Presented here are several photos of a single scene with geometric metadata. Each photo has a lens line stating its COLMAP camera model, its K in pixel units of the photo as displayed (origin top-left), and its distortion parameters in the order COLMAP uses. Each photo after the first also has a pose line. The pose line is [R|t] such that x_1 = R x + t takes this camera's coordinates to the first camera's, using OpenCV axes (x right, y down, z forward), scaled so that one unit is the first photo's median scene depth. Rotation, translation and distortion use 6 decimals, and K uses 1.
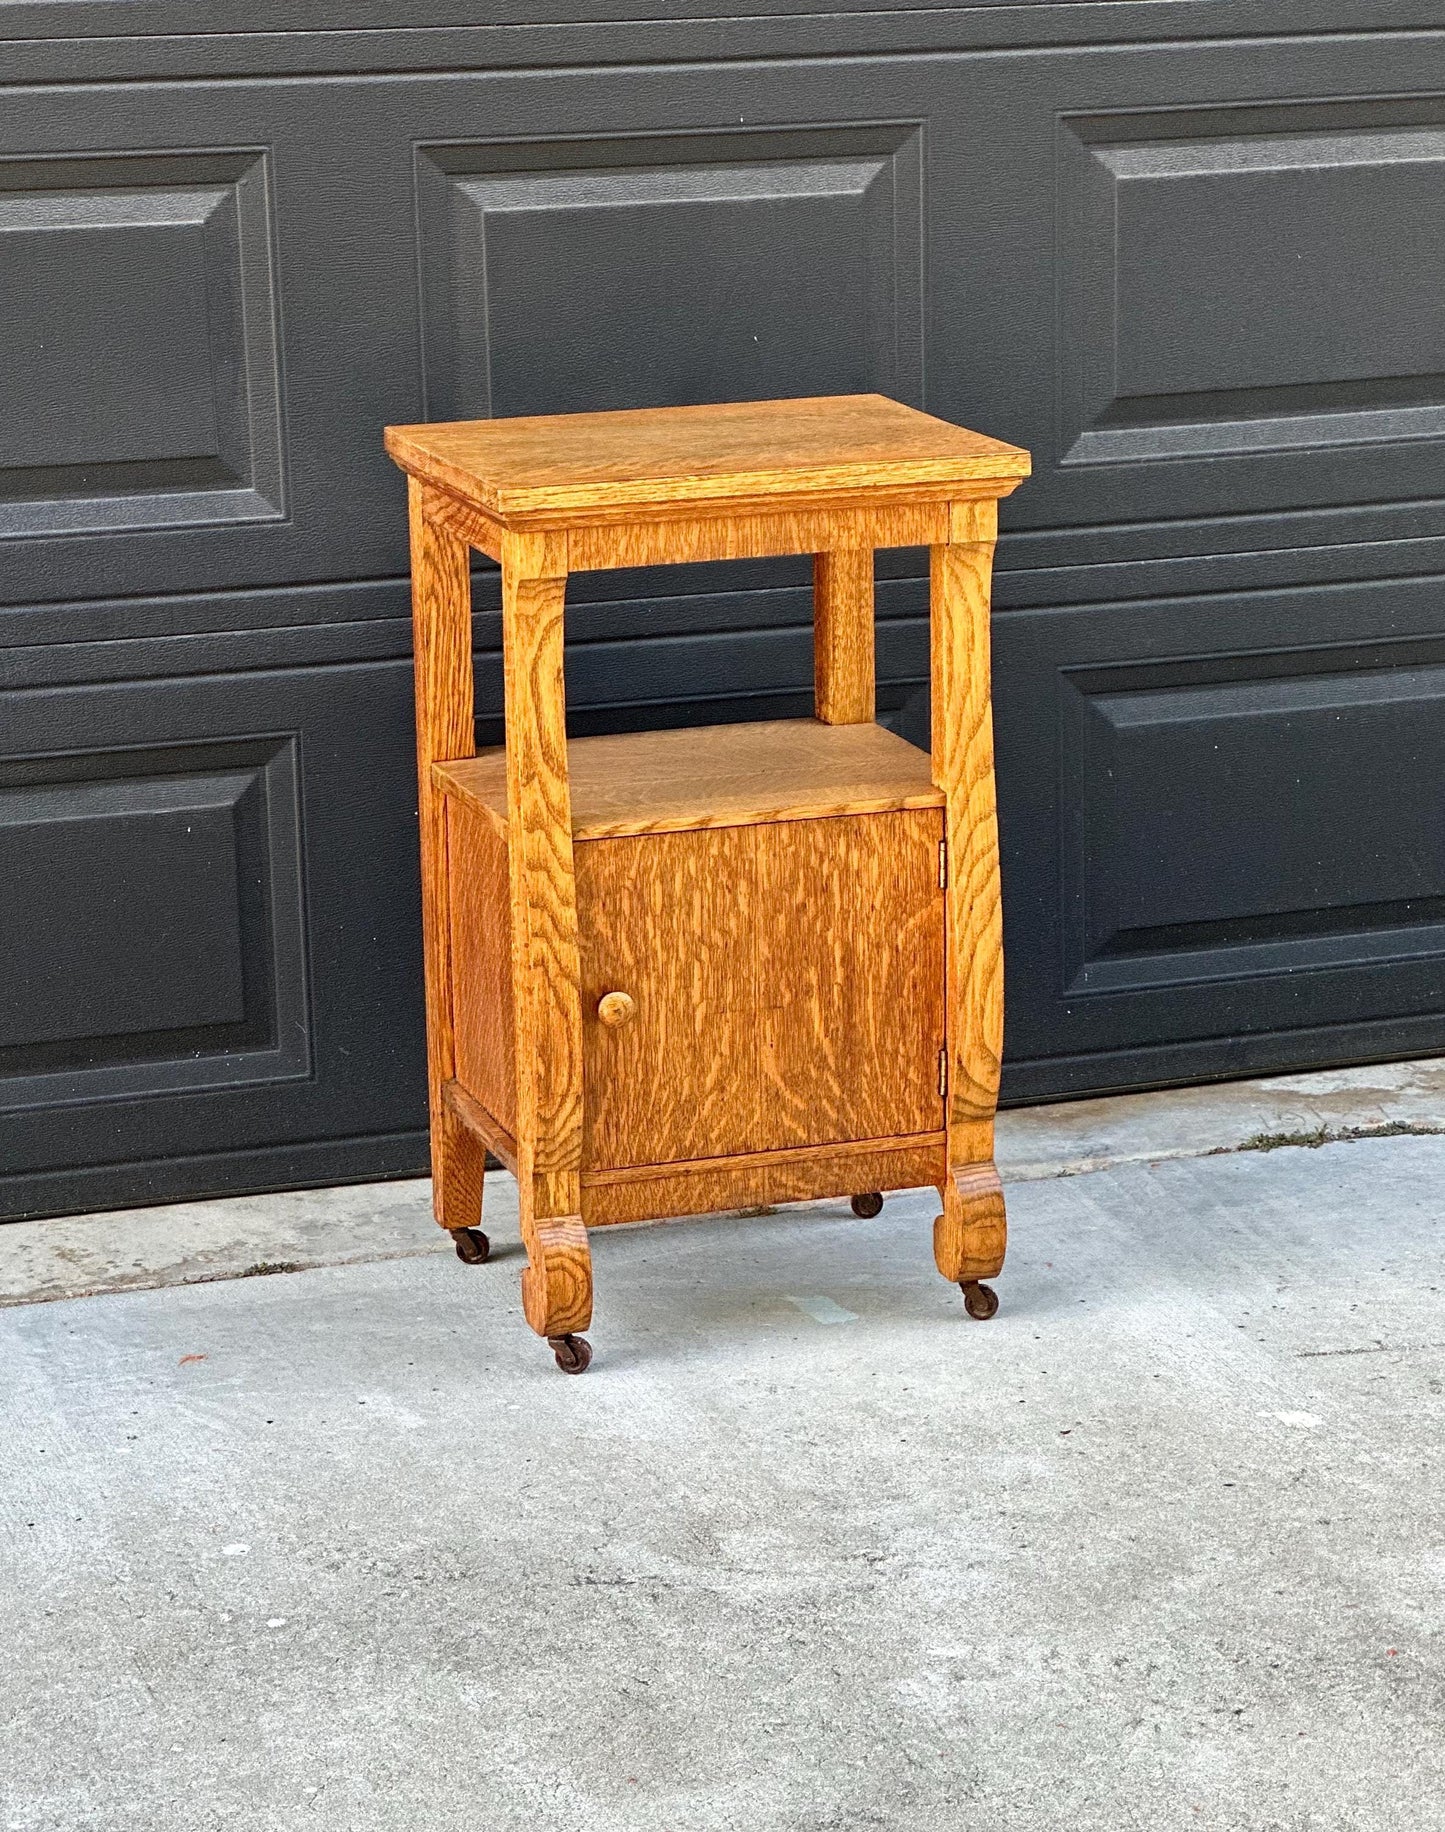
lens RADIAL K [[4617.6, 0, 695.4], [0, 4617.6, 960.2], [0, 0, 1]] dist [-0.428078, 12.525876]
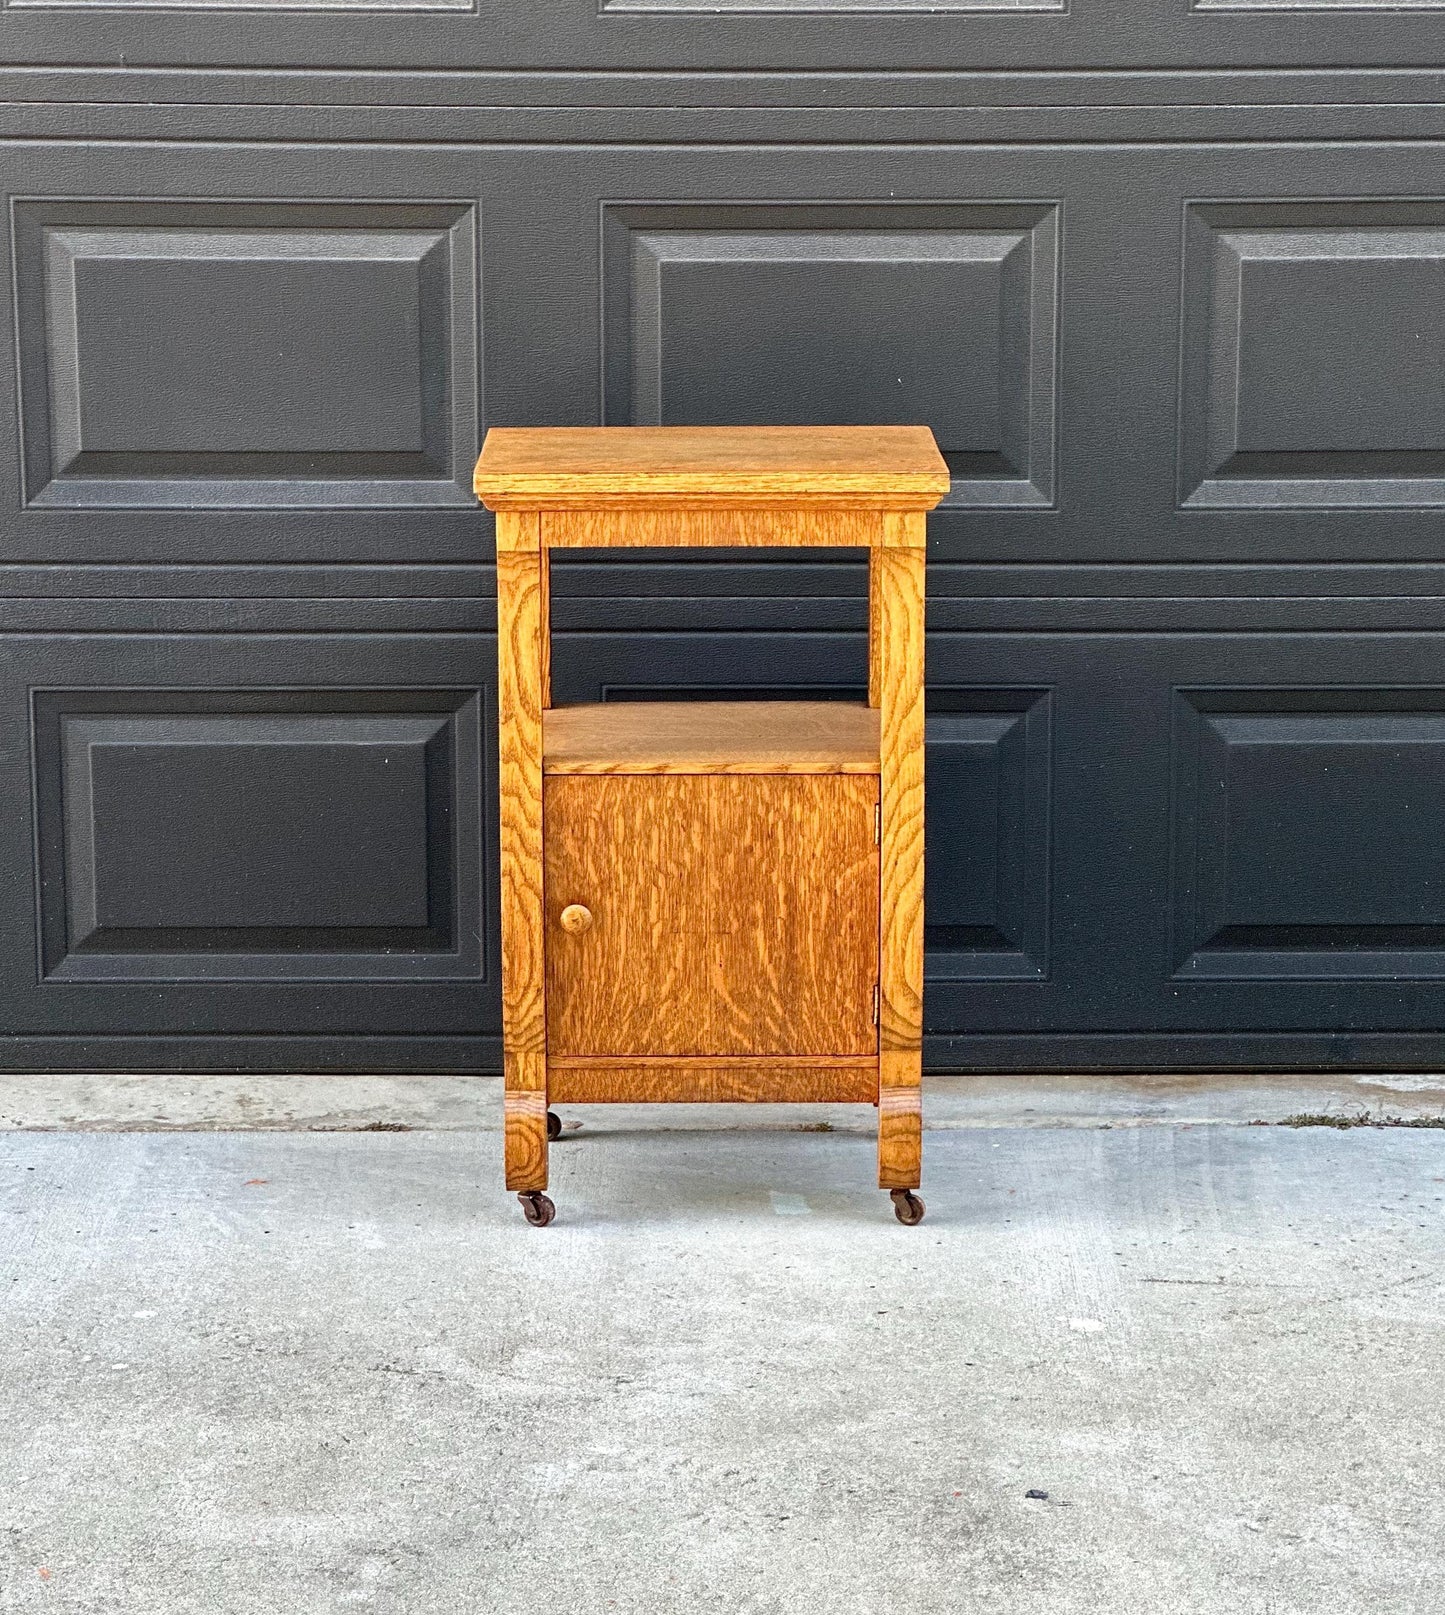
lens RADIAL K [[4389.1, 0, 720.8], [0, 4389.1, 882.0], [0, 0, 1]] dist [-0.472053, 13.409588]
pose [[0.949964, 0.084415, -0.300737, 0.350682], [-0.095848, 0.995120, -0.023439, 0.023524], [0.297291, 0.051092, 0.953419, -0.065183]]
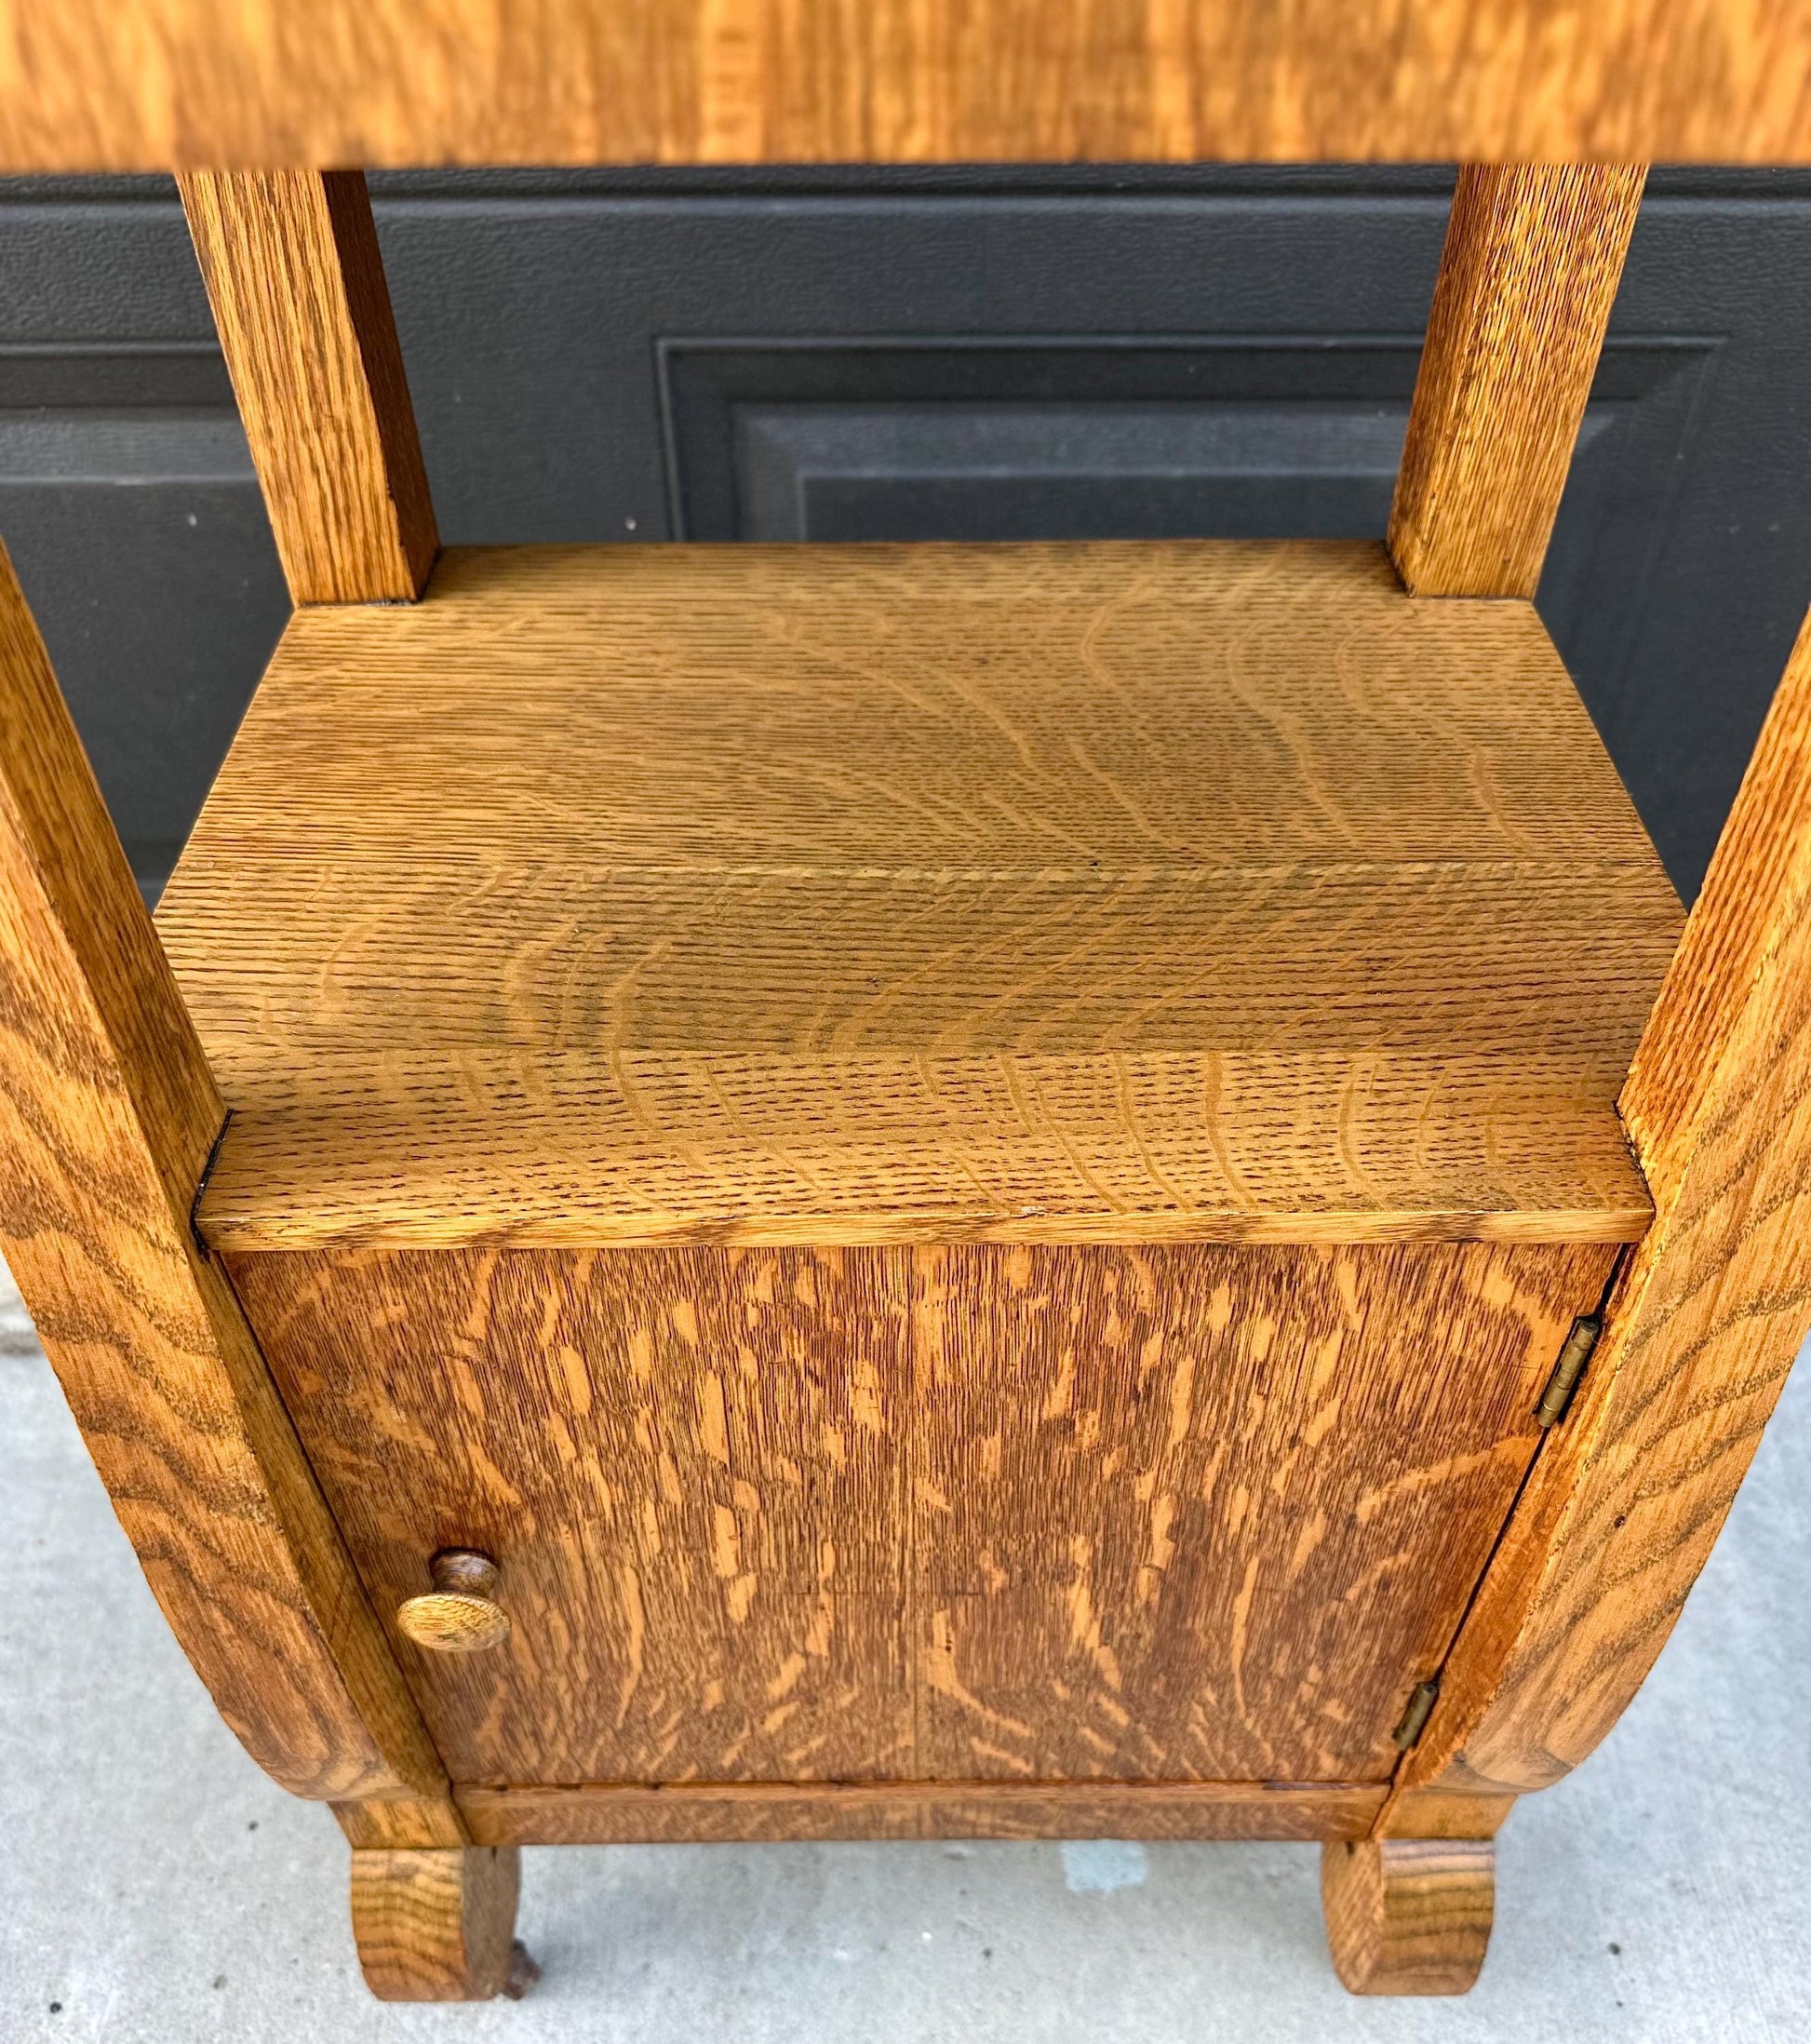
lens RADIAL K [[1727.3, 0, 911.1], [0, 1727.3, 1202.1], [0, 0, 1]] dist [0.104979, -0.162943]
pose [[0.949619, 0.237483, -0.204514, 0.033883], [-0.095914, 0.841455, 0.531746, -0.086670], [0.298370, -0.485340, 0.821840, 0.901681]]
